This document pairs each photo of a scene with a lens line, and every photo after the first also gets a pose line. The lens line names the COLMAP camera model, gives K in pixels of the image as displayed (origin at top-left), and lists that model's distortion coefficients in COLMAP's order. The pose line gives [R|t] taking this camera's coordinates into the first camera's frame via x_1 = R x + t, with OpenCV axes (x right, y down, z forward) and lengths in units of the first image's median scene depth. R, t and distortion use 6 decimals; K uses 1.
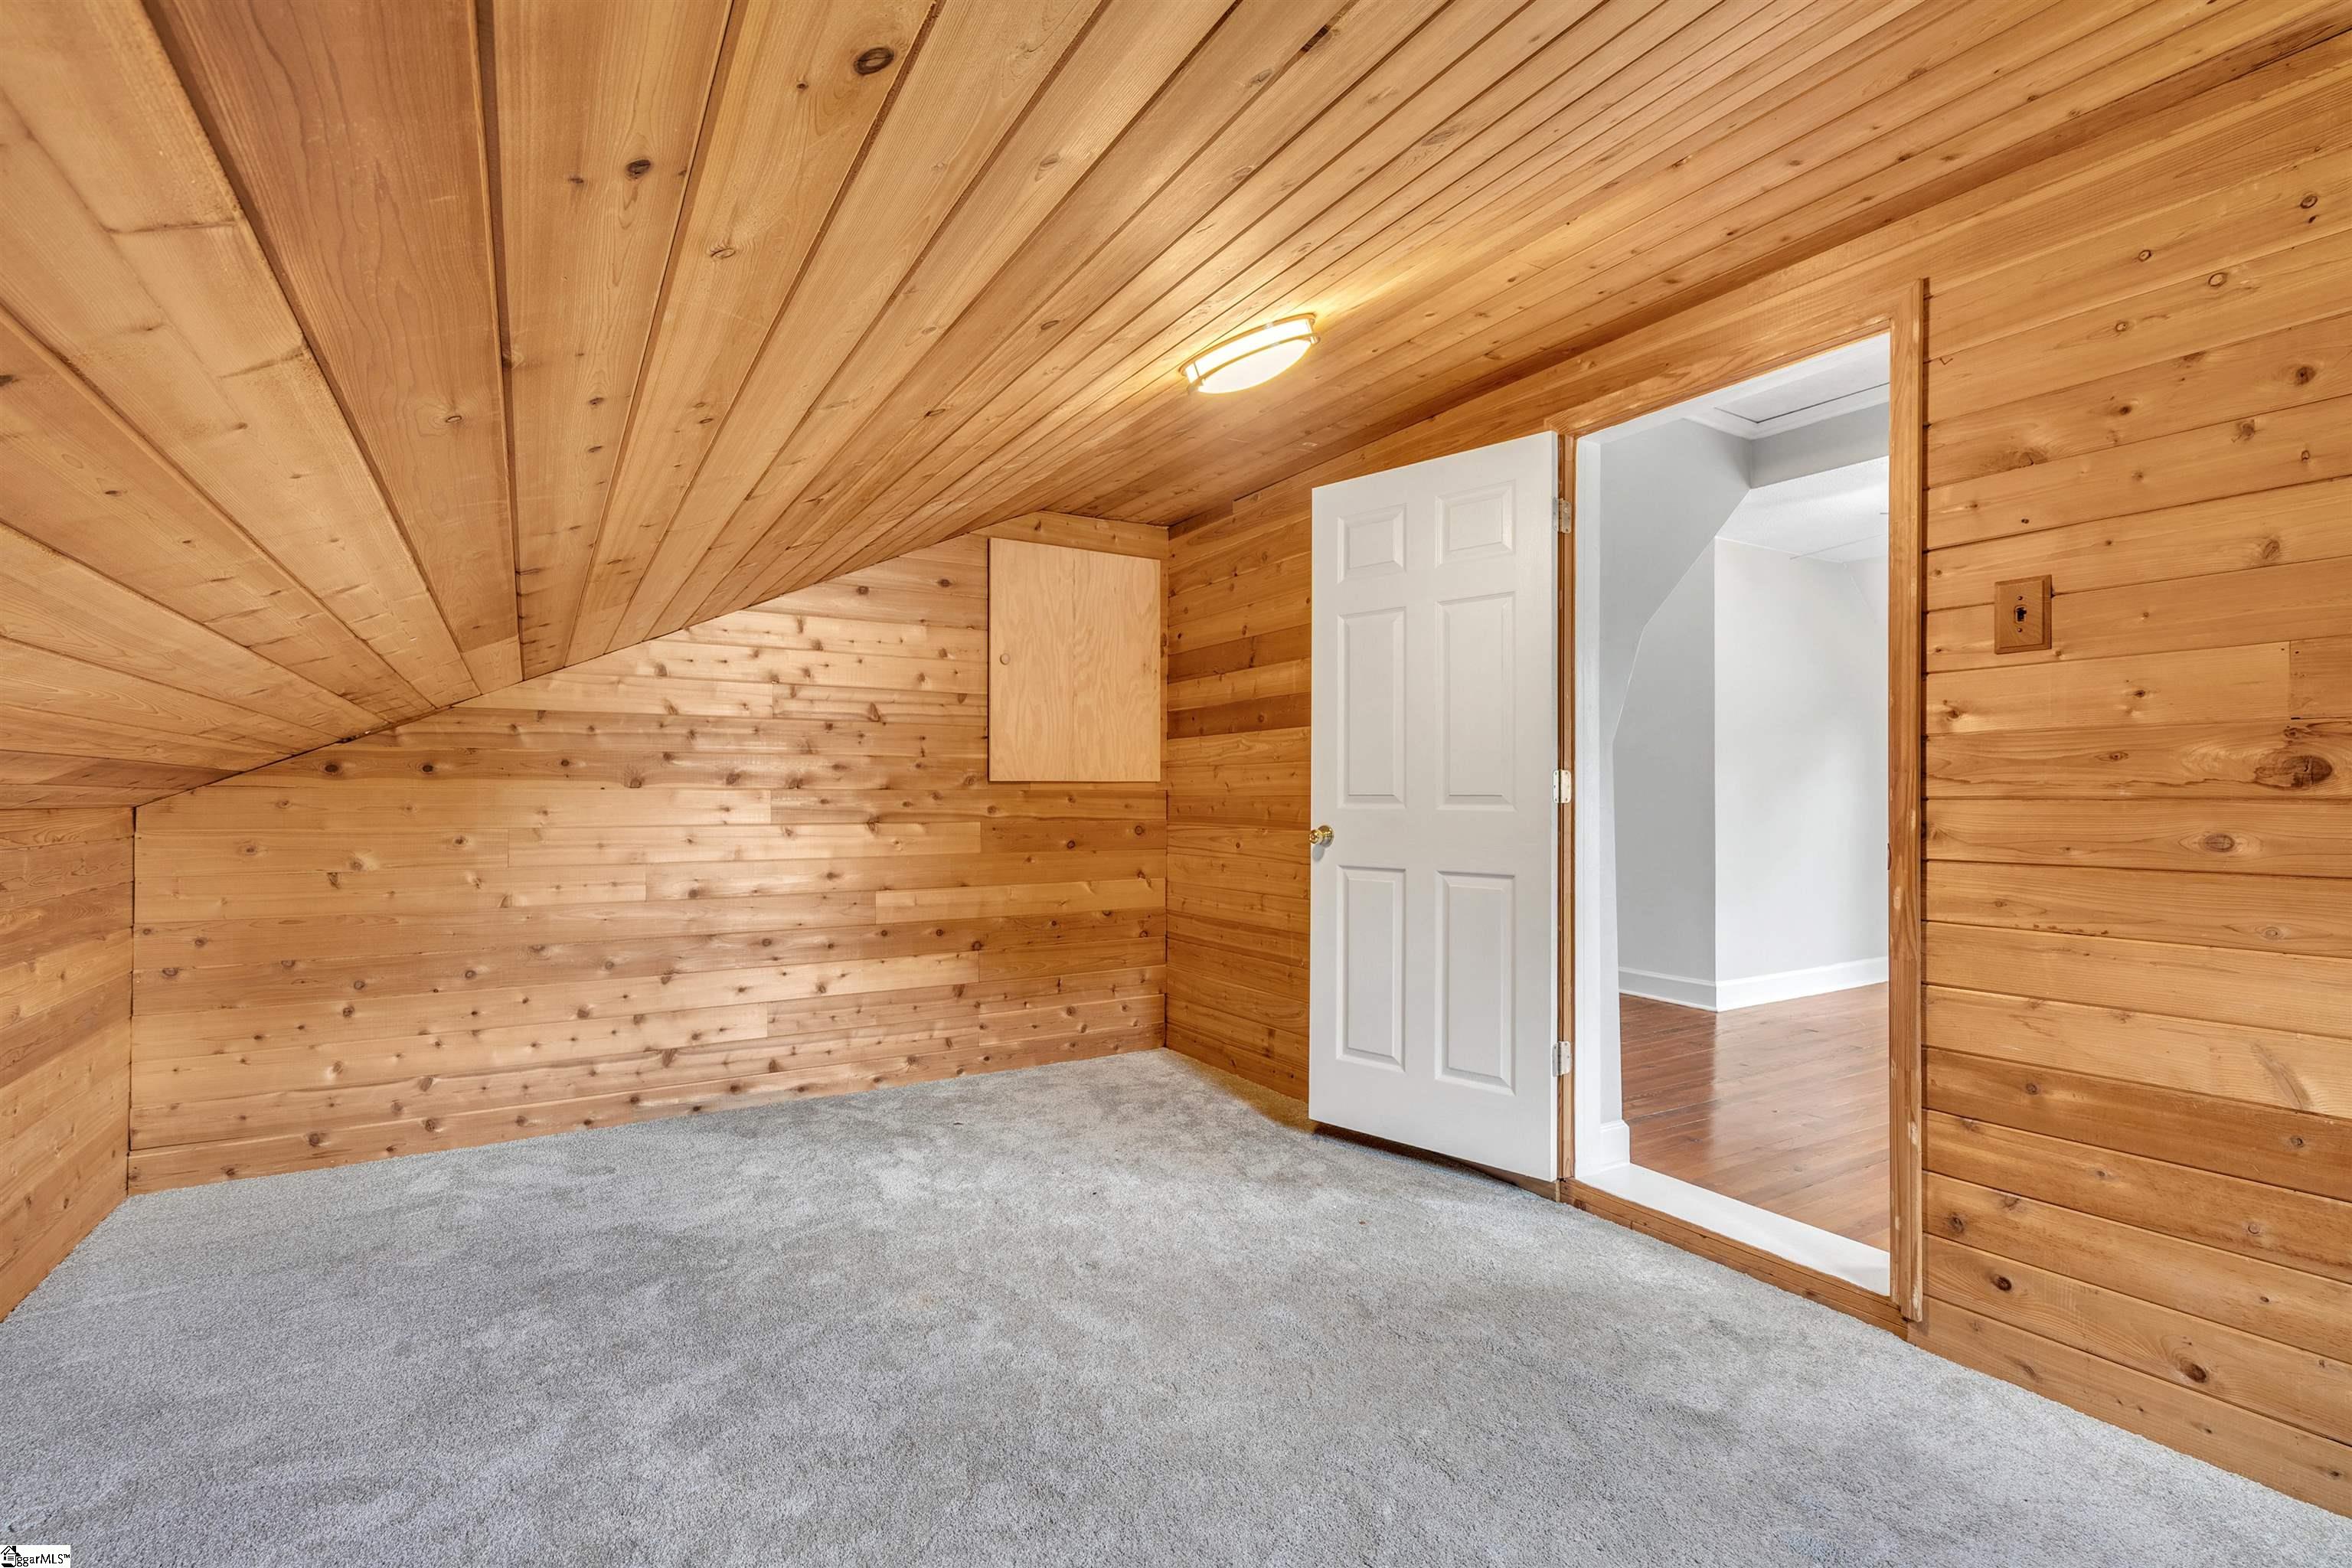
lens RADIAL K [[1069.6, 0, 1174.1], [0, 1069.6, 785.5], [0, 0, 1]] dist [-0.008229, 0.004731]
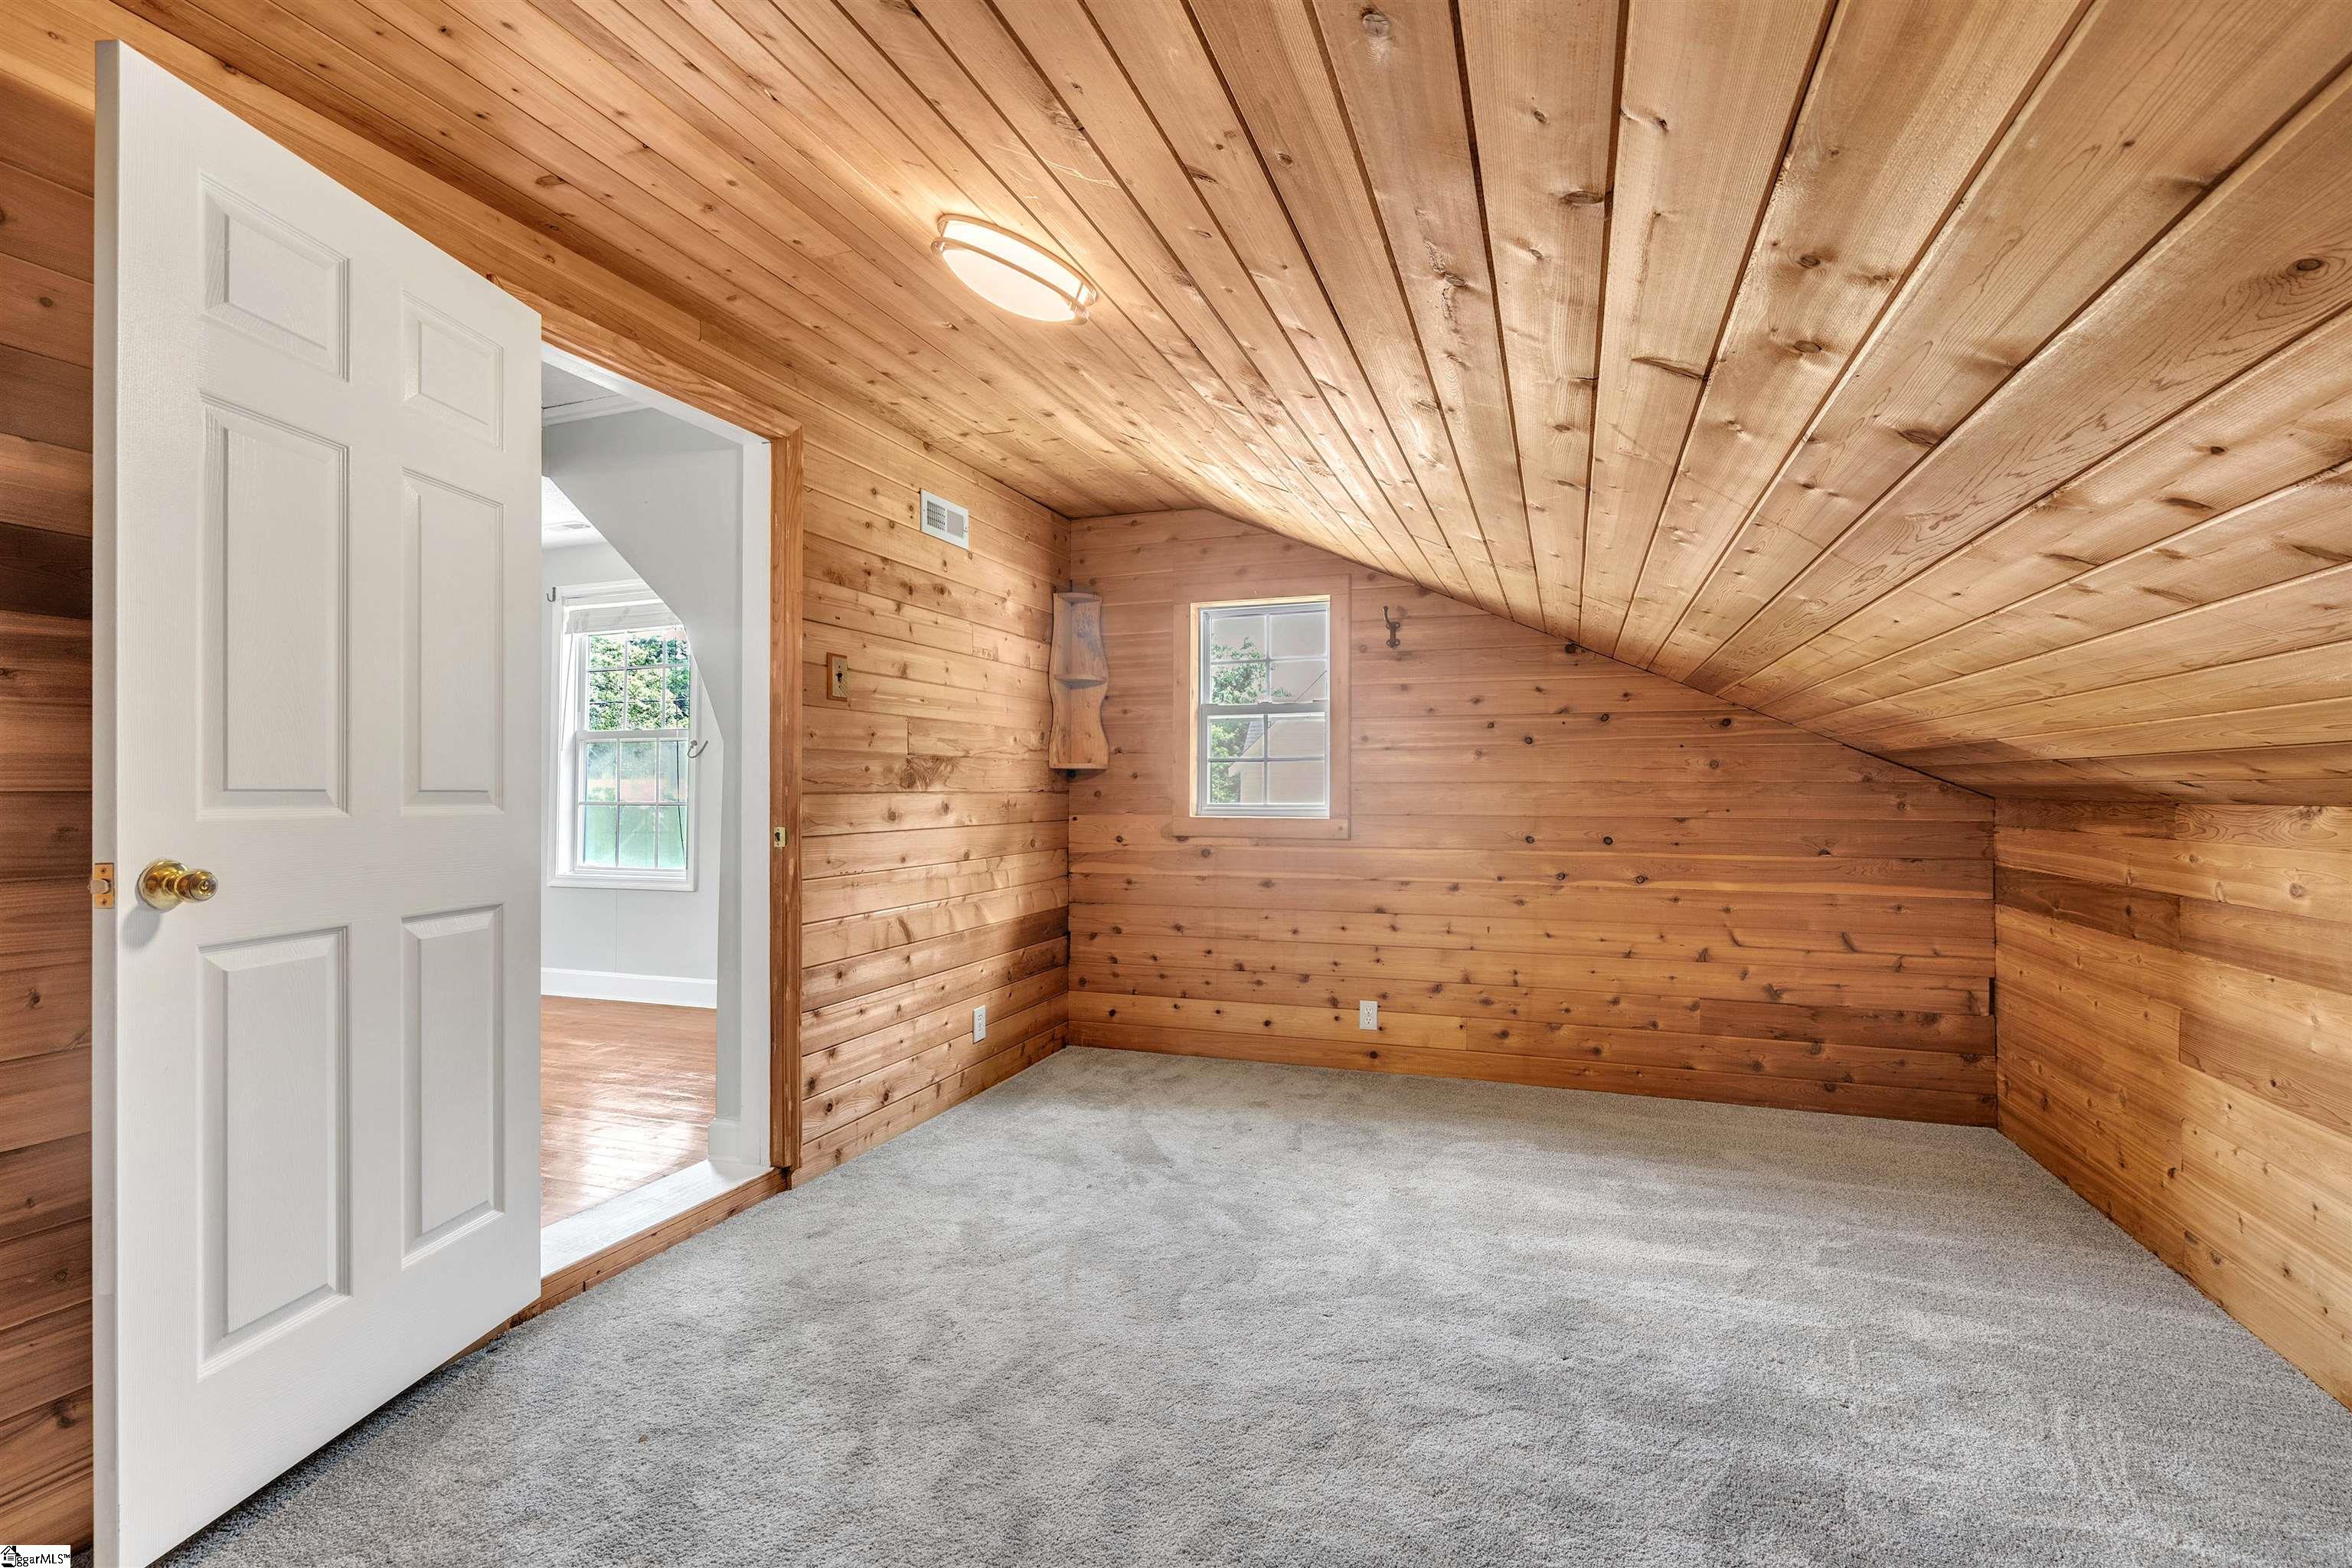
lens RADIAL K [[1069.6, 0, 1174.1], [0, 1069.6, 785.5], [0, 0, 1]] dist [-0.008229, 0.004731]
pose [[-0.627201, 0.003045, 0.778851, -0.464286], [-0.006952, 0.999931, -0.009508, 0.008601], [-0.778826, -0.011378, -0.627136, 1.004529]]
